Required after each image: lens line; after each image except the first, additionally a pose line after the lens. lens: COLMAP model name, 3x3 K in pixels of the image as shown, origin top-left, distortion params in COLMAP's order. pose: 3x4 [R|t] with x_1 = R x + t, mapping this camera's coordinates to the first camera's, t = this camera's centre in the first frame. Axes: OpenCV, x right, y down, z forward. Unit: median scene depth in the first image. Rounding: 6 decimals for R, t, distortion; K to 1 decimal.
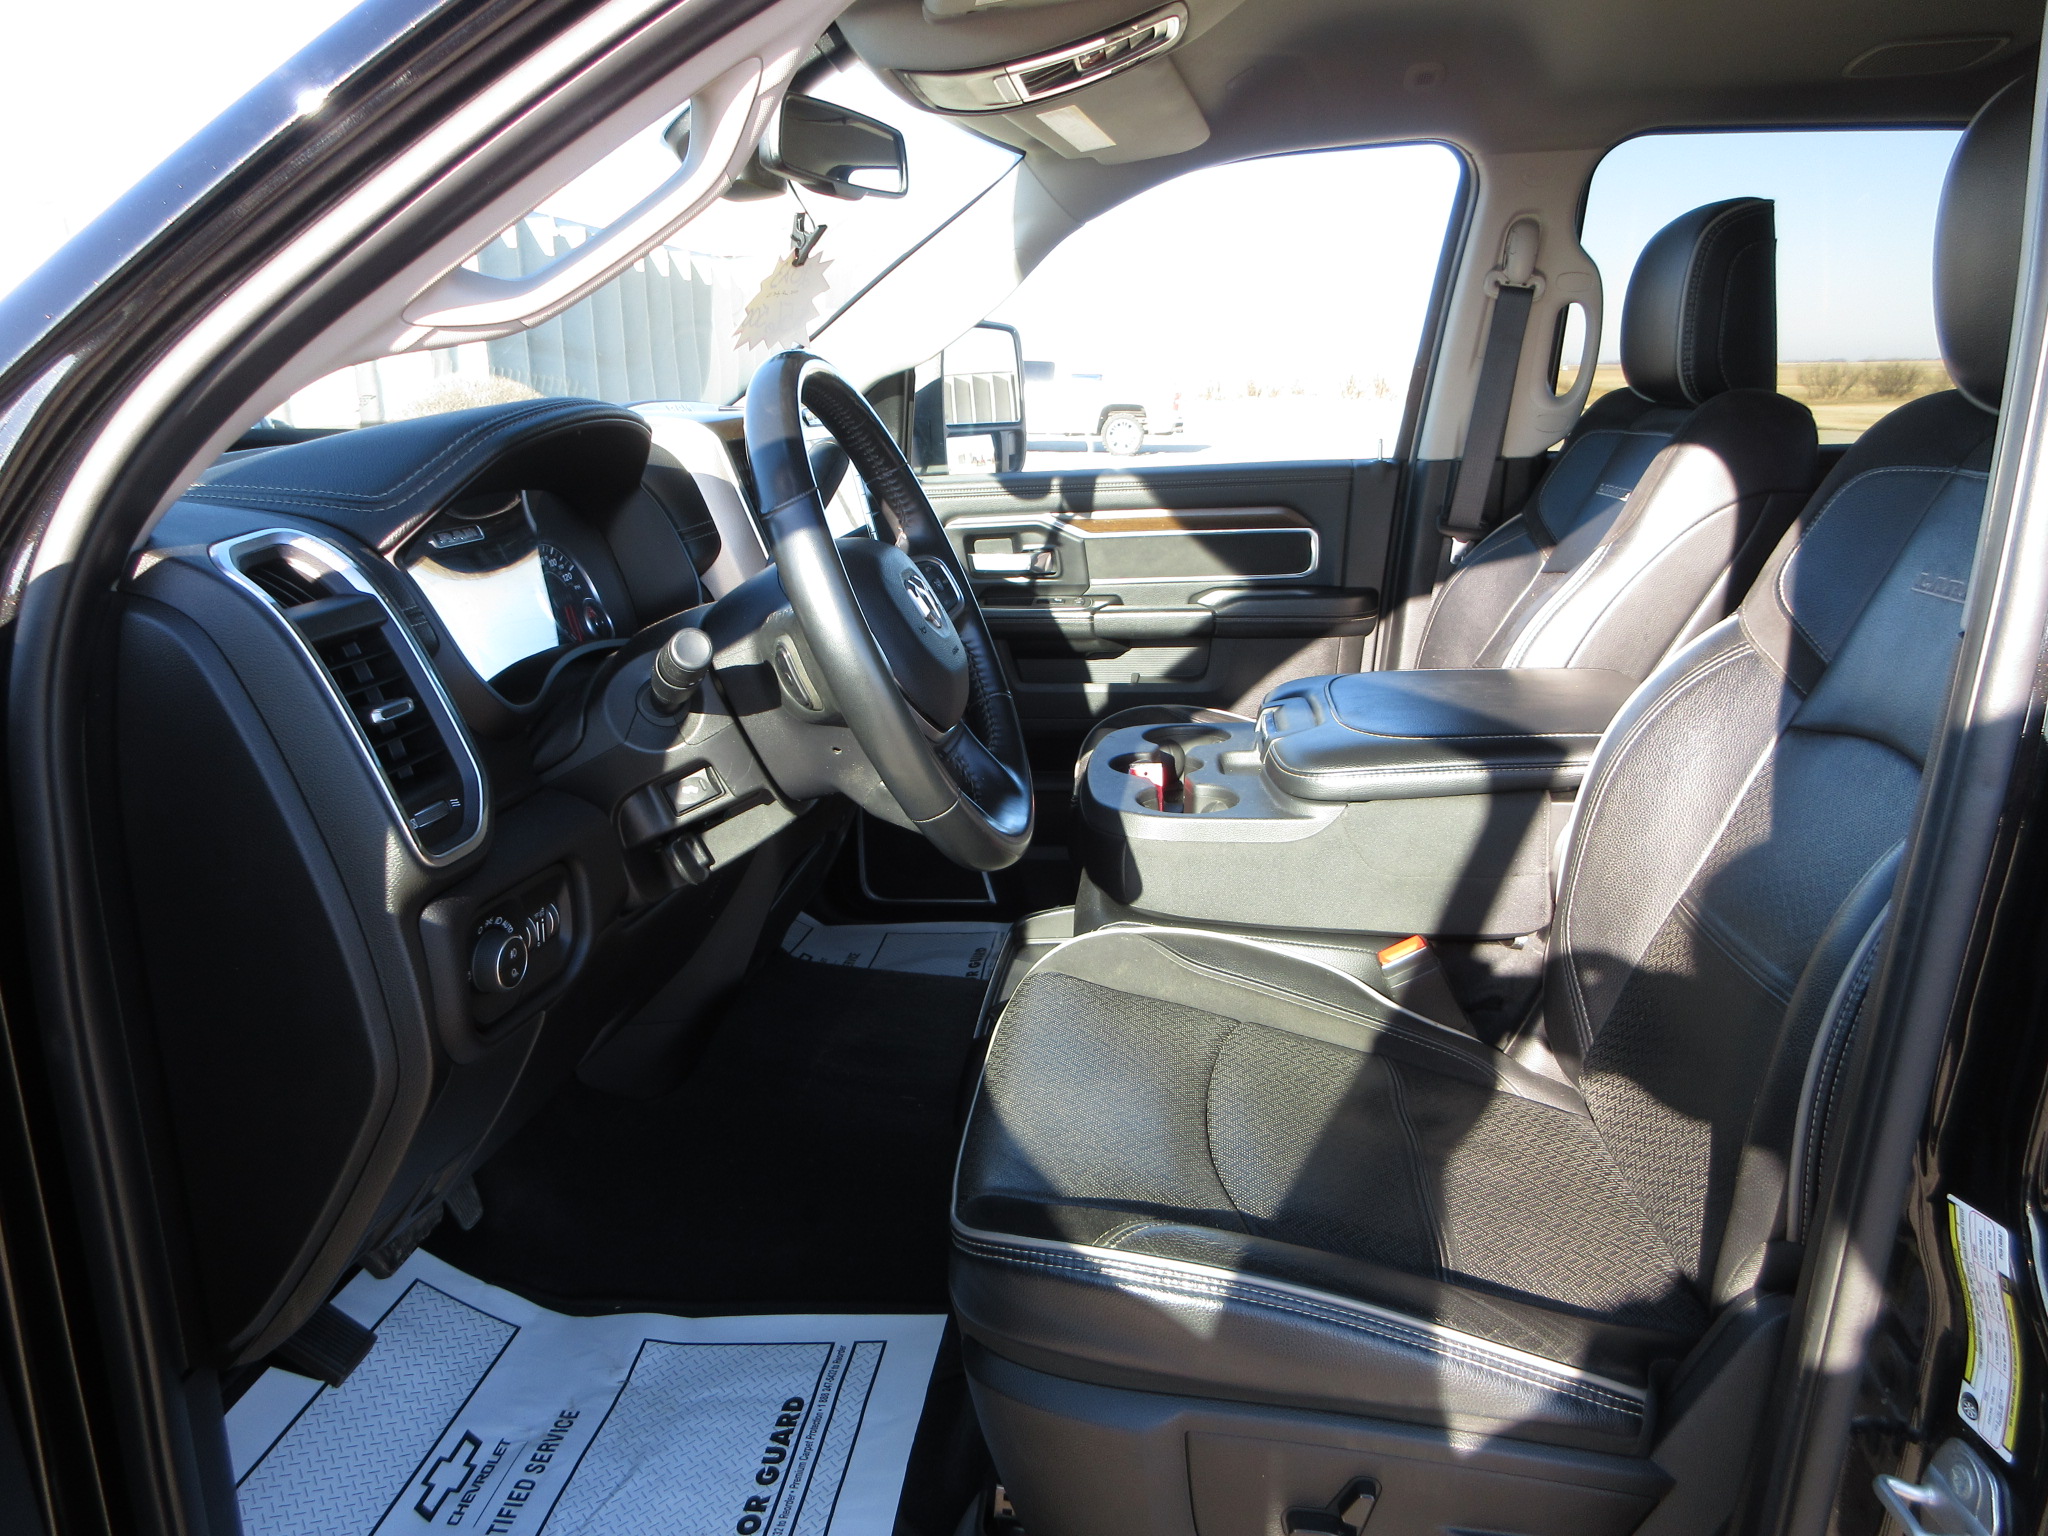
lens RADIAL K [[1531.1, 0, 1028.1], [0, 1531.1, 773.0], [0, 0, 1]] dist [0.011719, -0.017302]
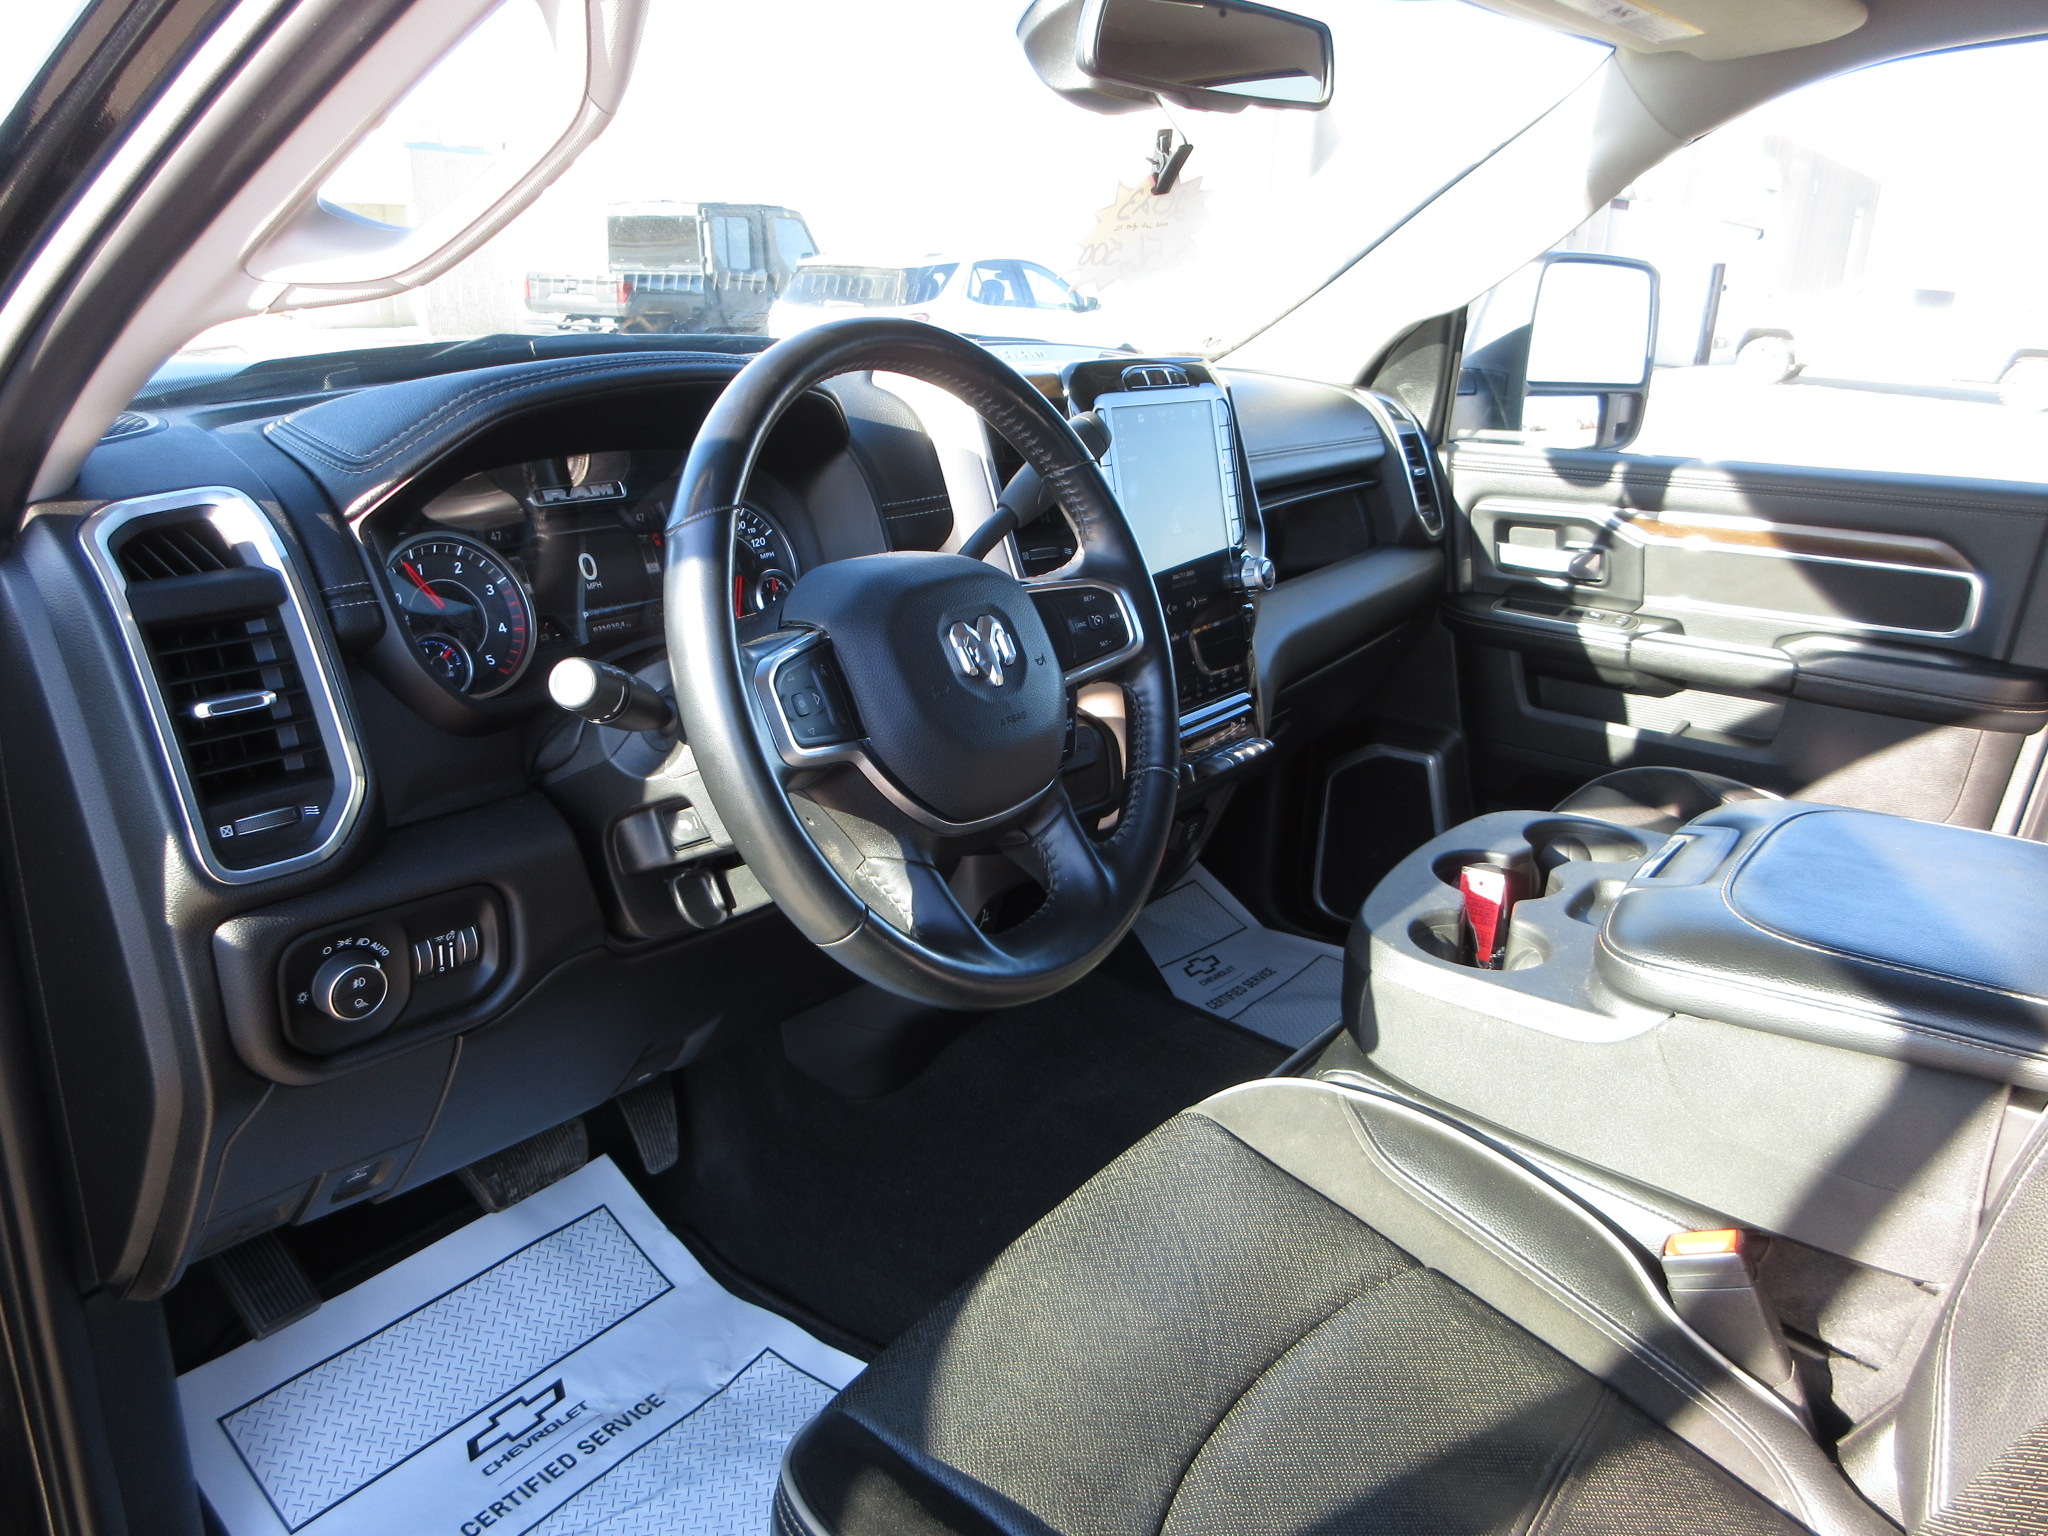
lens RADIAL K [[1531.1, 0, 1032.4], [0, 1531.1, 771.4], [0, 0, 1]] dist [0.011719, -0.017302]
pose [[0.862374, 0.209016, -0.461110, 0.155046], [-0.179220, 0.977855, 0.108073, -0.067462], [0.473488, -0.010559, 0.880737, 0.152733]]
